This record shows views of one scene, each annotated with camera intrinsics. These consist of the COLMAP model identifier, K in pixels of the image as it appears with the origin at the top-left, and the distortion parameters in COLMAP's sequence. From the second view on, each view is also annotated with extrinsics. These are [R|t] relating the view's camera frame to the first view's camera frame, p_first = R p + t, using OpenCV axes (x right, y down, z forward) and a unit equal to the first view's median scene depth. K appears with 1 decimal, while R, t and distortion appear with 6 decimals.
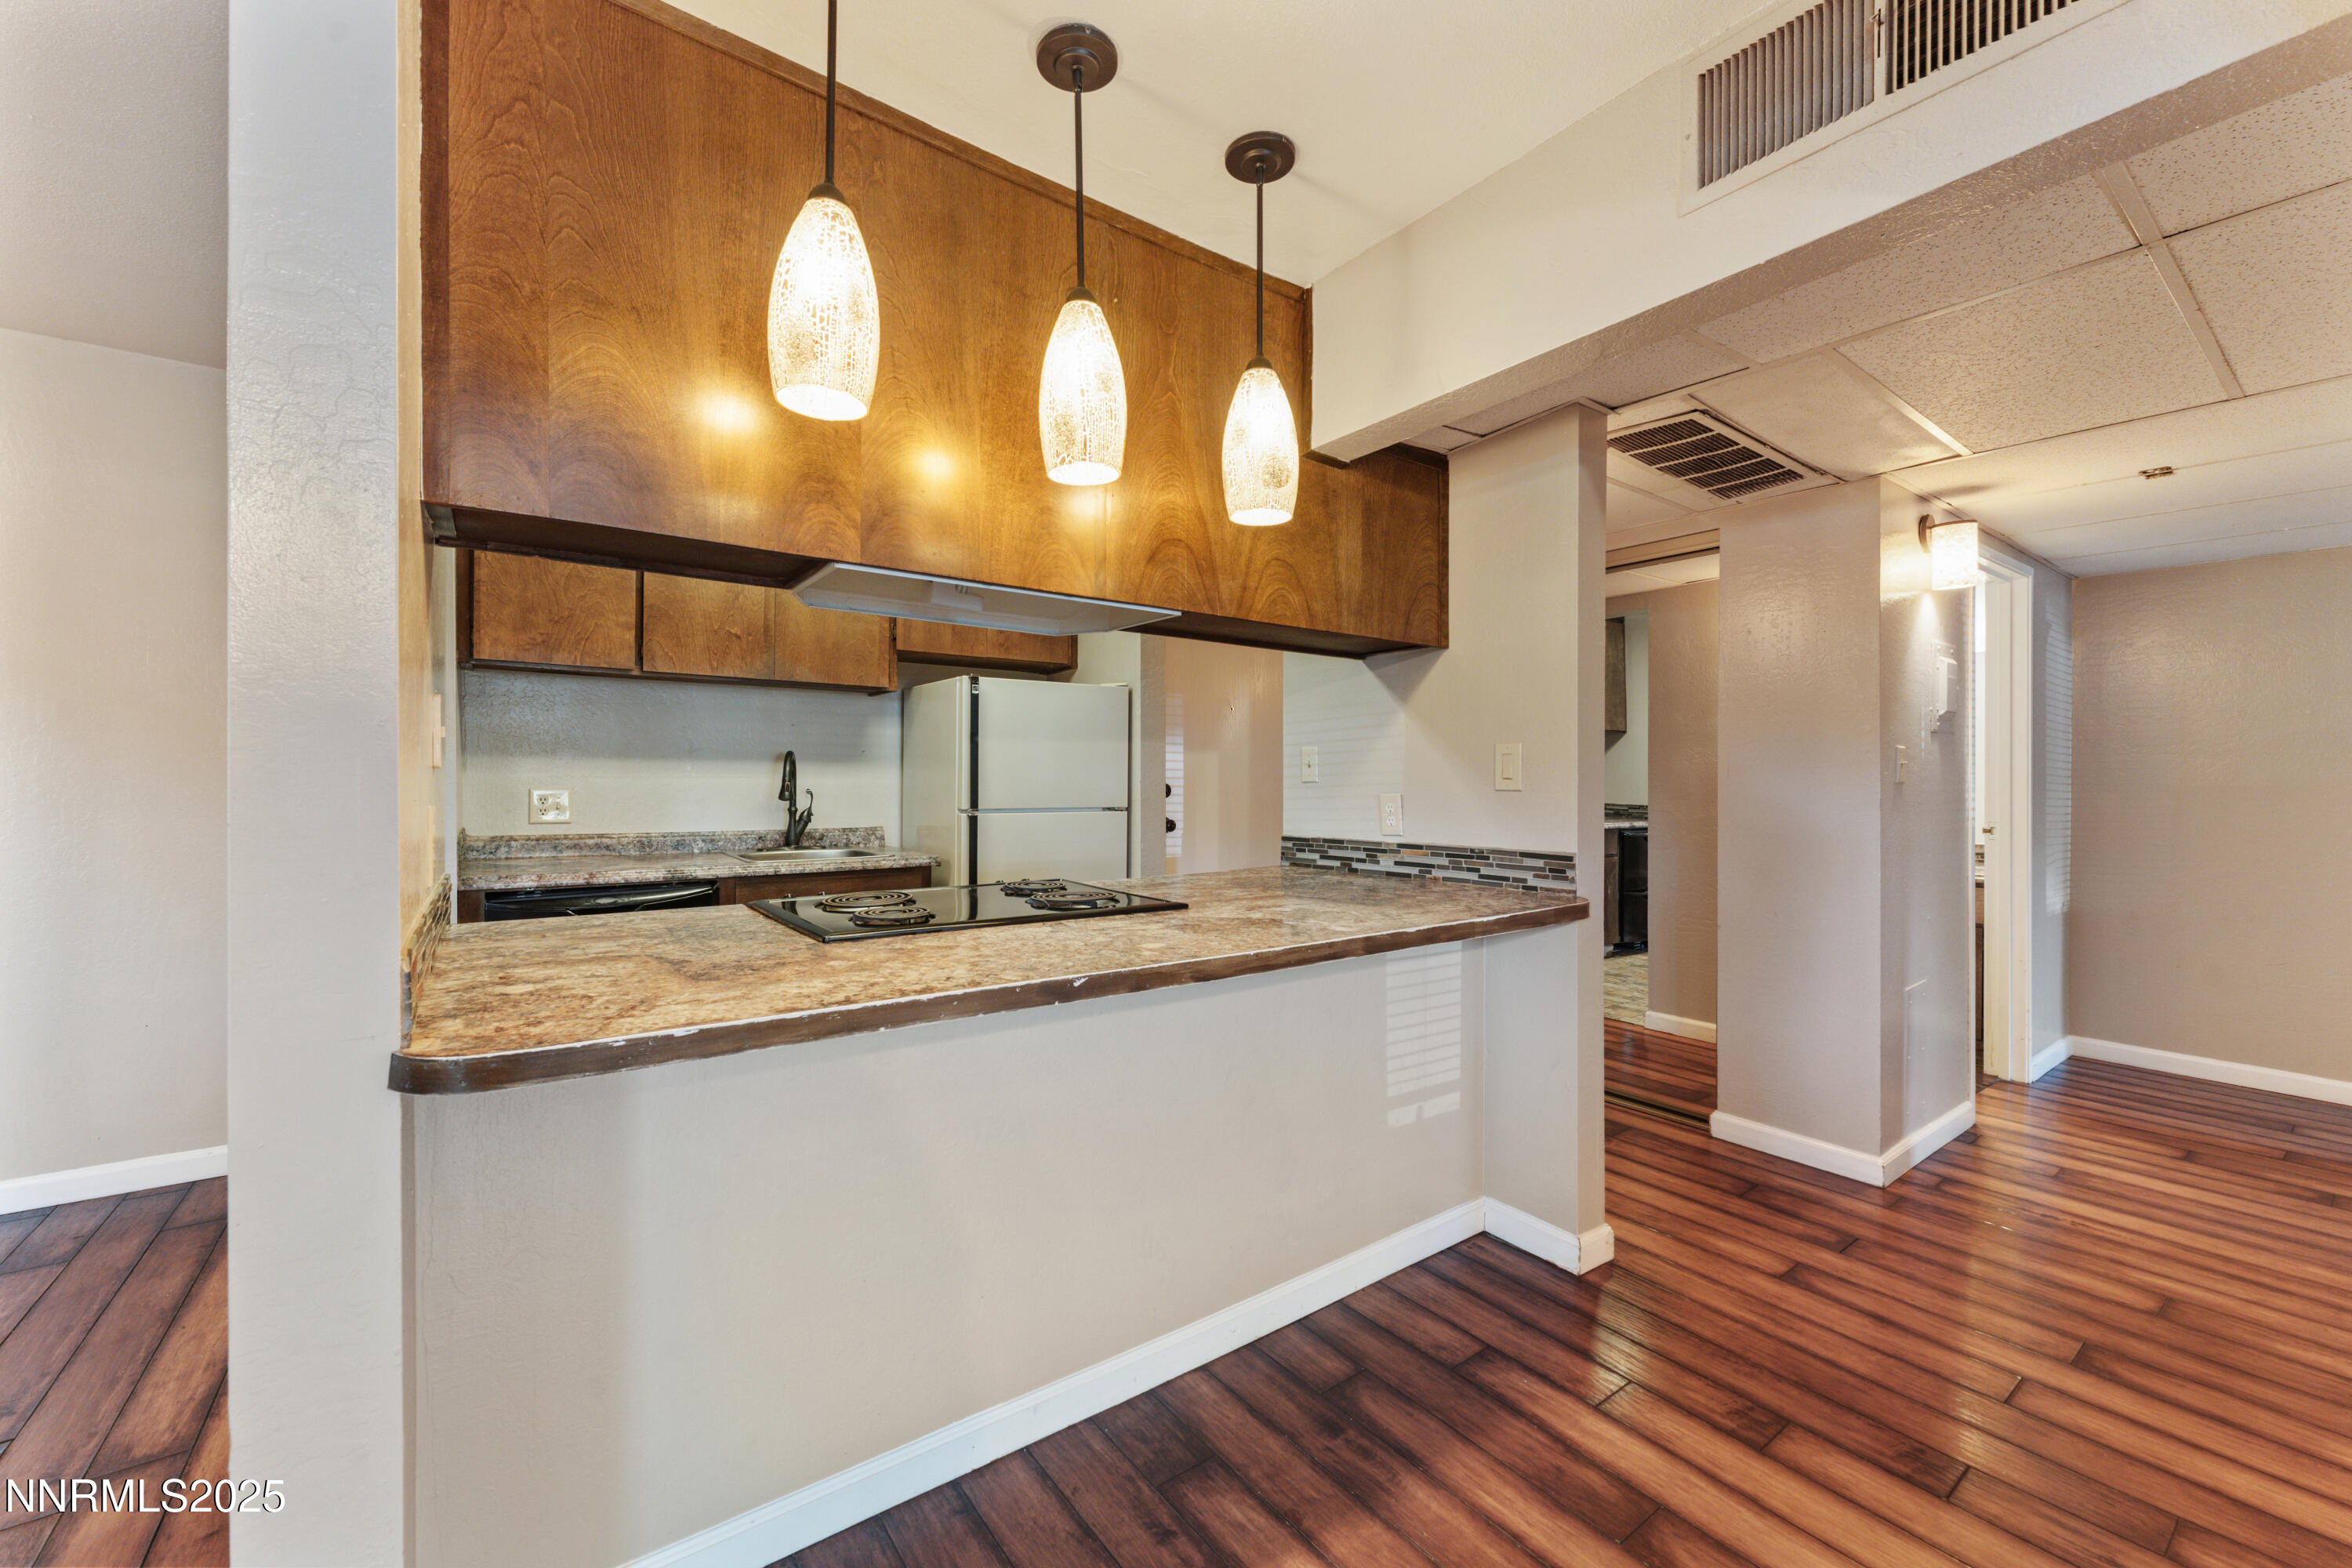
lens RADIAL K [[939.1, 0, 1172.8], [0, 939.1, 777.1], [0, 0, 1]] dist [0.000159, -0.000690]
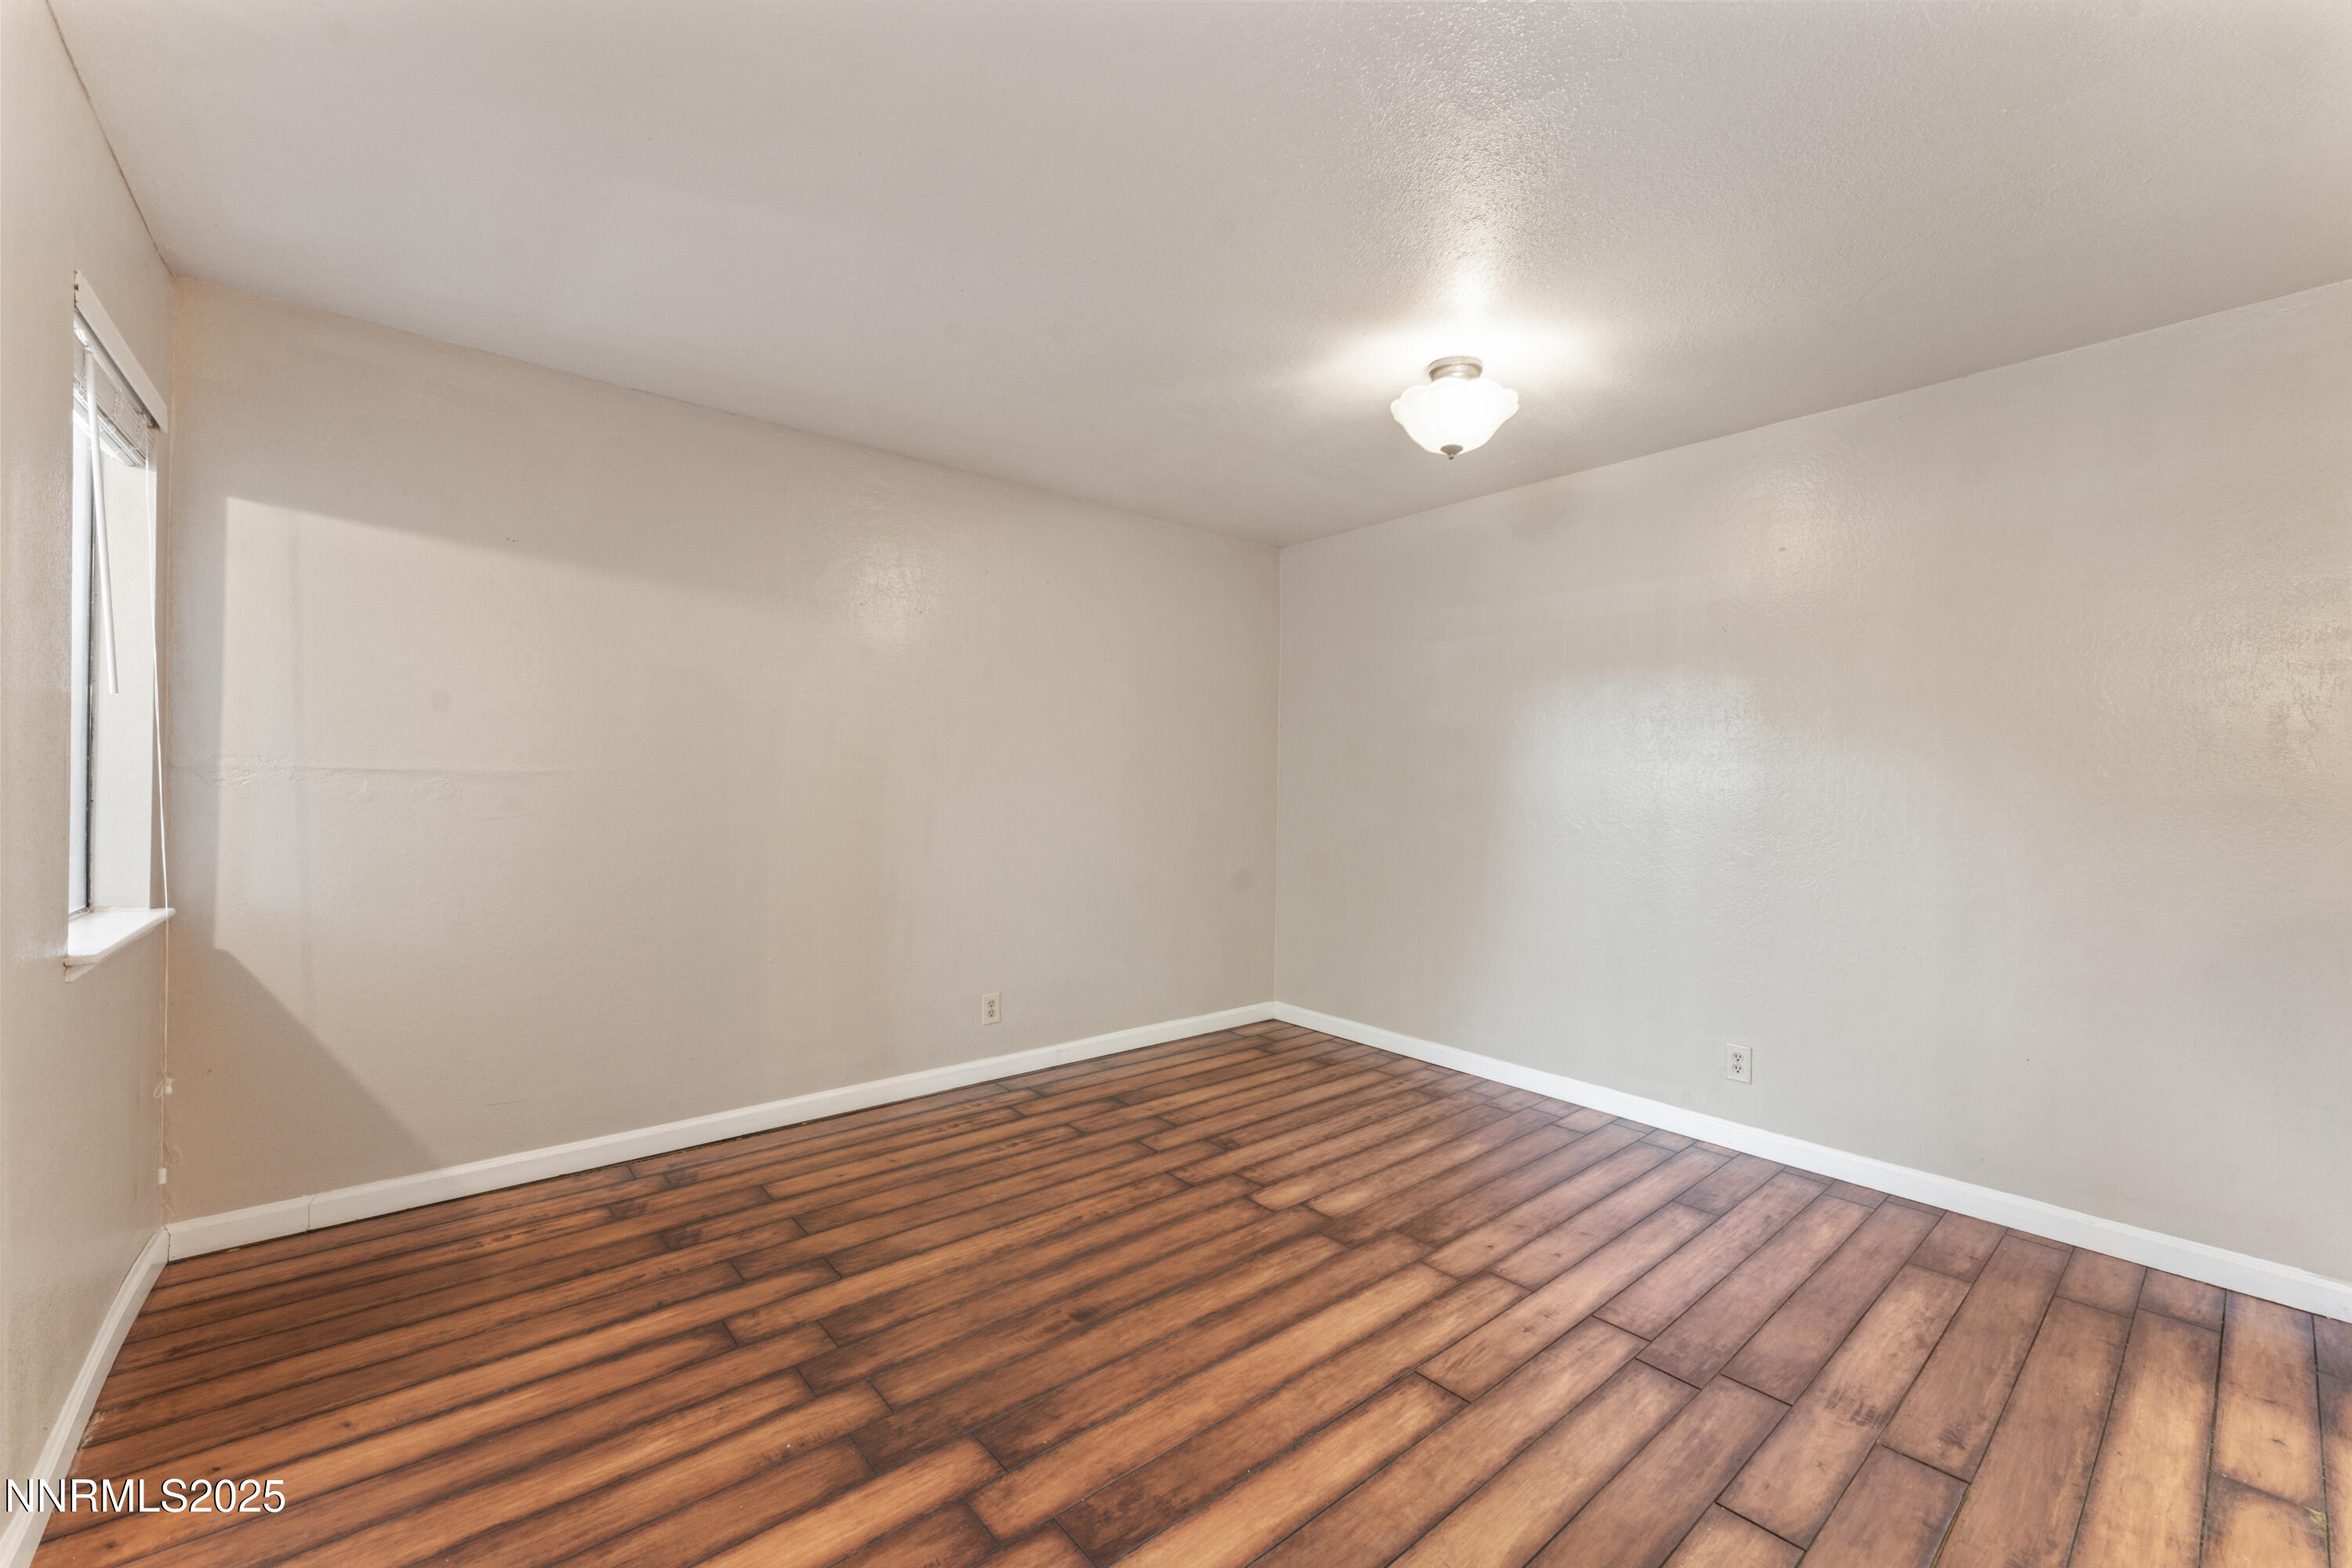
lens RADIAL K [[935.2, 0, 1174.5], [0, 935.2, 782.5], [0, 0, 1]] dist [0.000496, 0.000423]
pose [[0.068362, -0.005661, -0.997645, -0.205115], [-0.012425, 0.999902, -0.006526, -0.000162], [0.997583, 0.012842, 0.068284, 0.066554]]
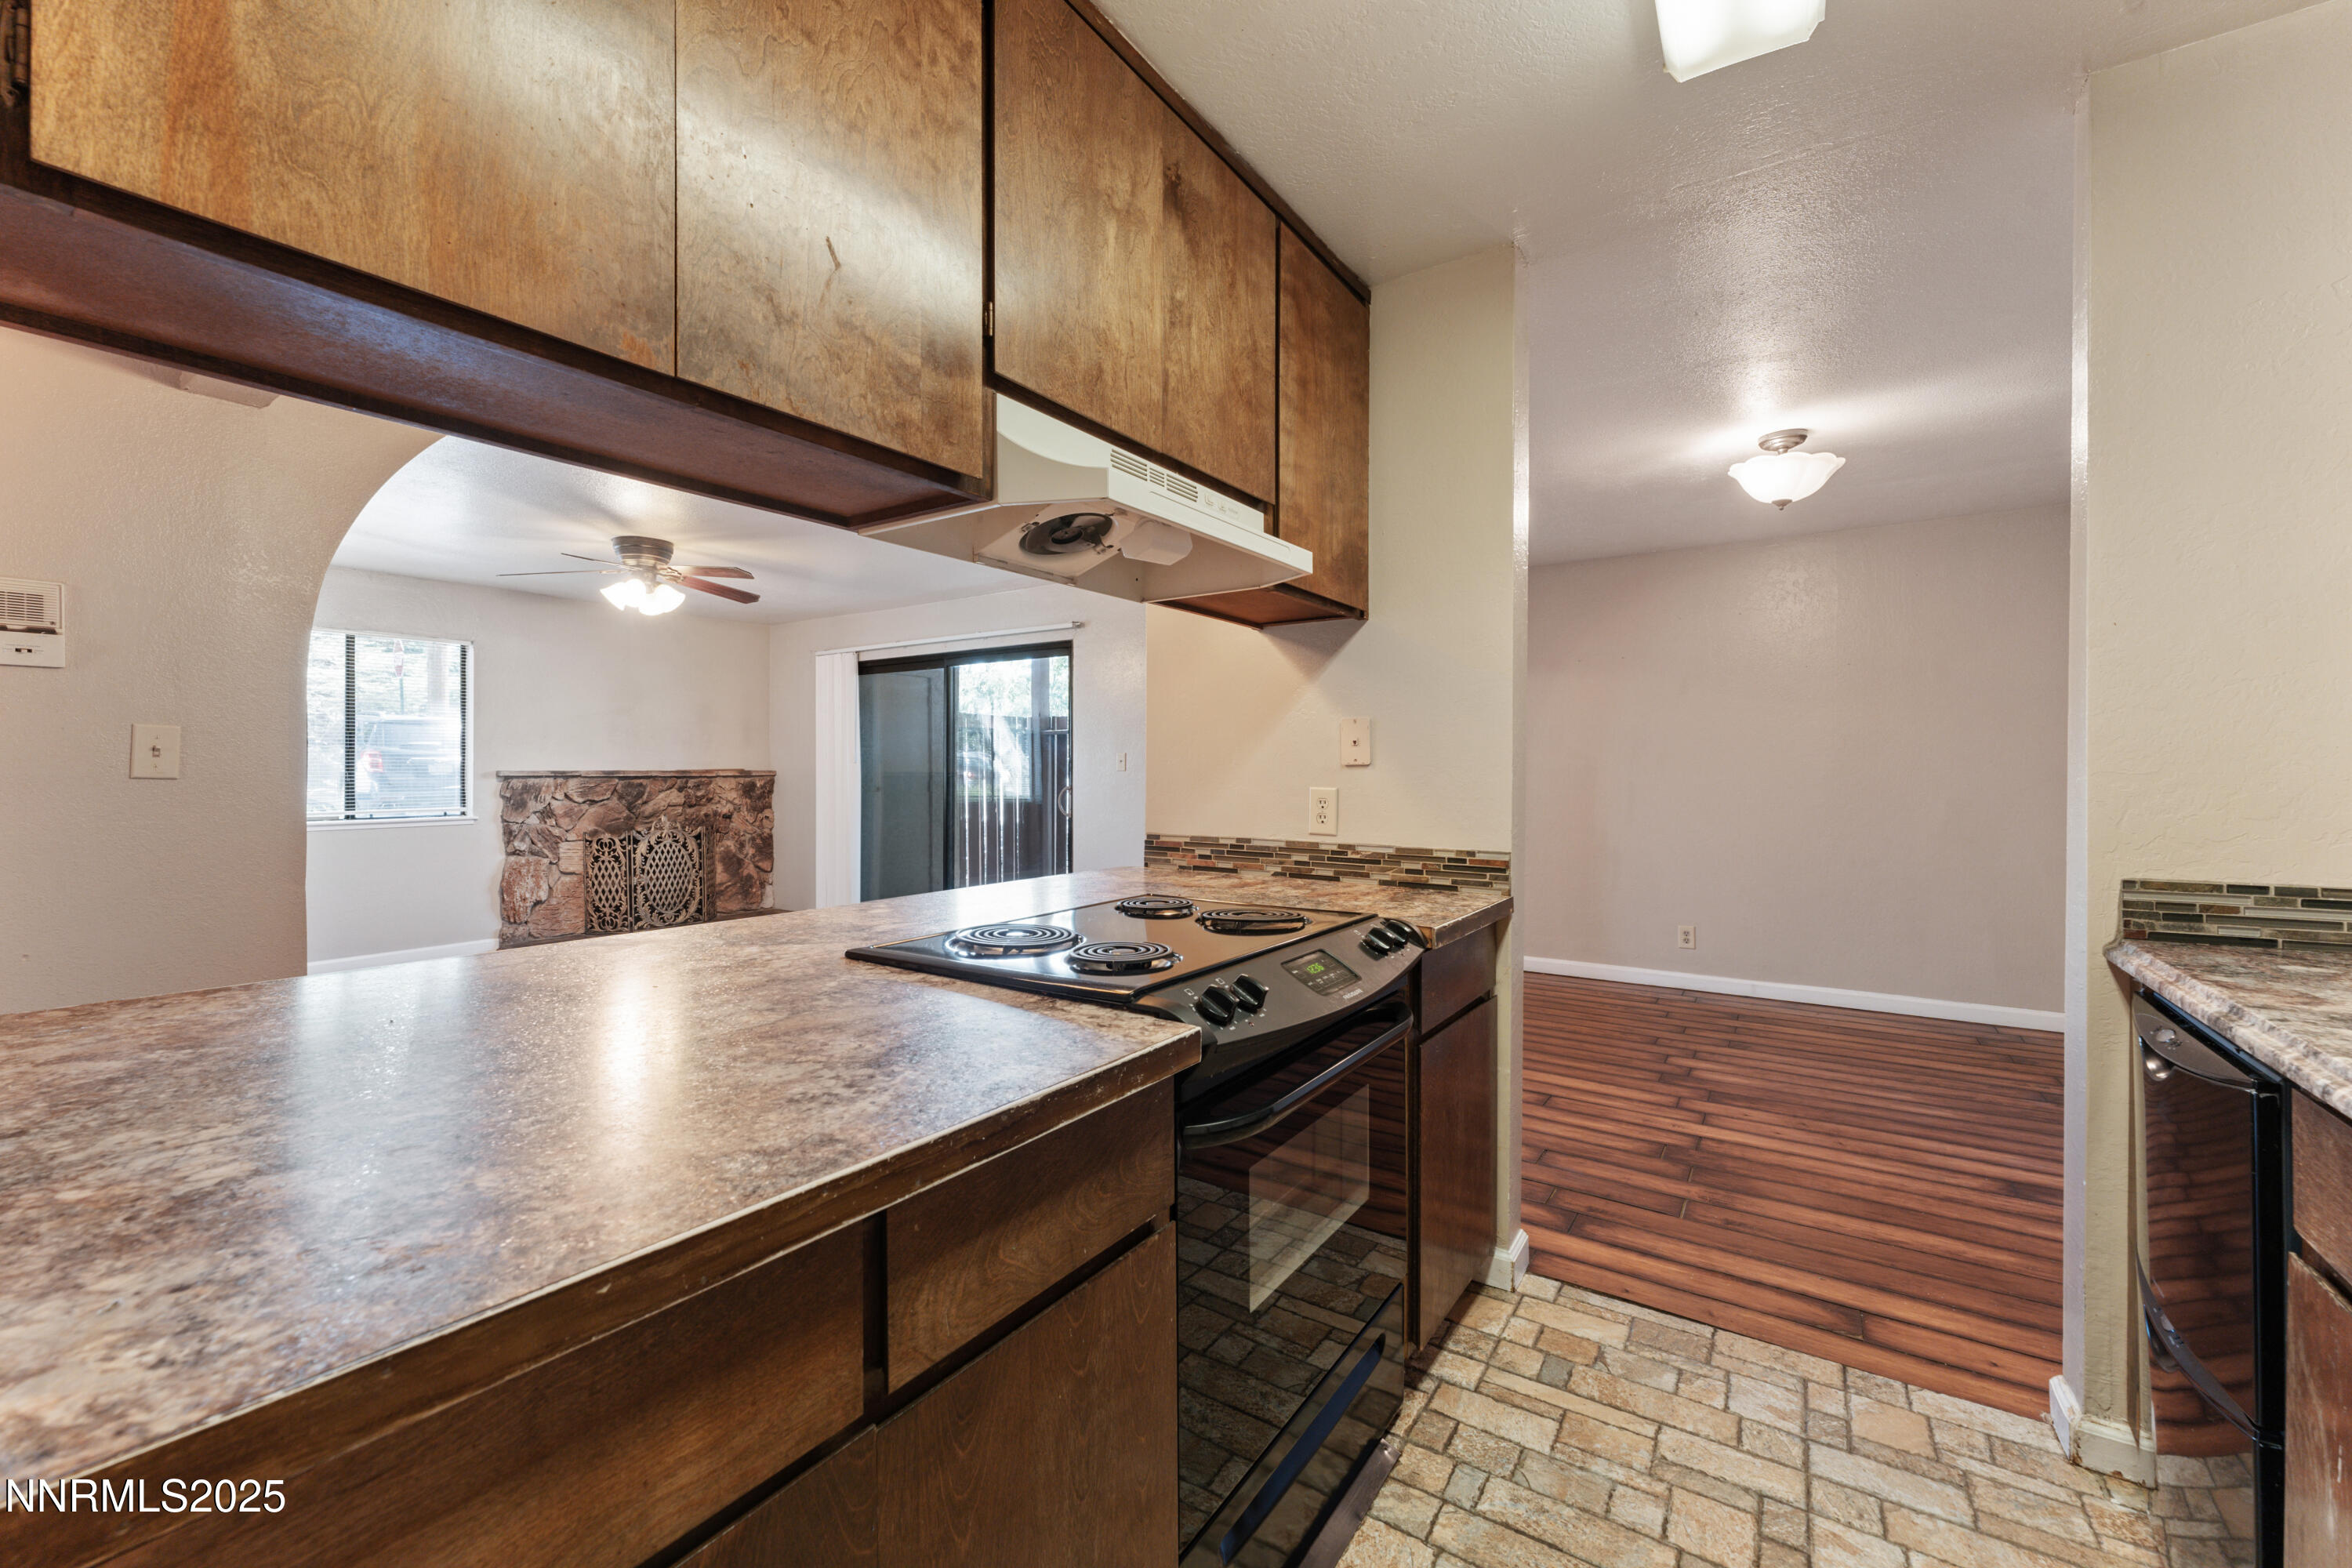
lens RADIAL K [[938.9, 0, 1165.8], [0, 938.9, 779.7], [0, 0, 1]] dist [-0.003744, -0.000276]
pose [[-0.944089, -0.003129, -0.329677, 0.016192], [-0.005684, 0.999961, 0.006787, 0.003249], [0.329643, 0.008281, -0.944069, 1.337124]]
